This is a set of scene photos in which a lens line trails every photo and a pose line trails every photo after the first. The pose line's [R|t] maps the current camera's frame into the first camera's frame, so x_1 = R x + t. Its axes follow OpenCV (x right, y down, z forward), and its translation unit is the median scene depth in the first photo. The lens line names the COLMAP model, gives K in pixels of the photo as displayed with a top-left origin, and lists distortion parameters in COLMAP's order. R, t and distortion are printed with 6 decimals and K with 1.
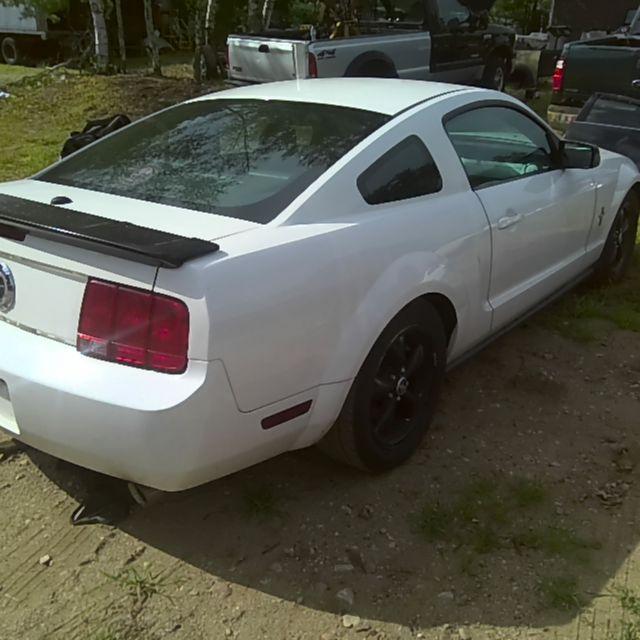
lens RADIAL K [[674.6, 0, 313.7], [0, 674.6, 320.3], [0, 0, 1]] dist [0.137163, -0.243250]
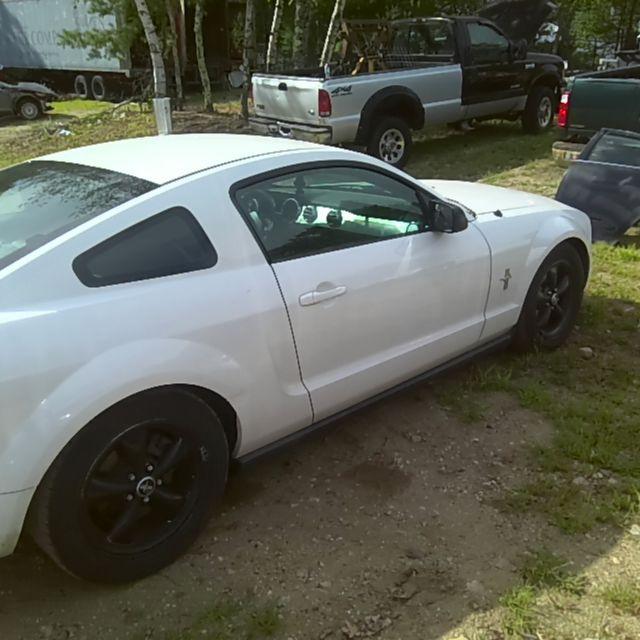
lens RADIAL K [[675.8, 0, 319.0], [0, 675.8, 315.9], [0, 0, 1]] dist [0.129830, -0.231289]
pose [[0.990668, 0.020731, -0.134708, 0.125945], [-0.026257, 0.998879, -0.039374, -0.025957], [0.133741, 0.042544, 0.990103, 0.036247]]
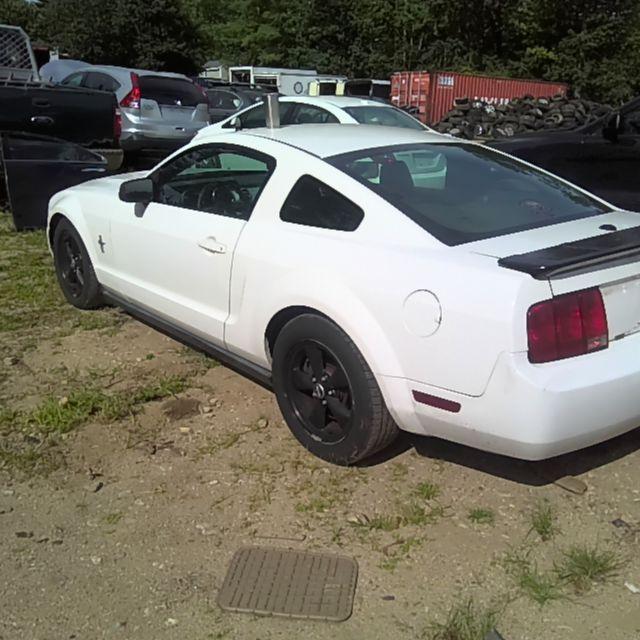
lens RADIAL K [[676.5, 0, 320.0], [0, 676.5, 320.0], [0, 0, 1]] dist [0.130218, -0.220751]
pose [[0.199531, -0.308456, 0.930077, -0.385208], [0.342333, 0.911298, 0.228787, -0.111396], [-0.918148, 0.272746, 0.287427, 0.267110]]
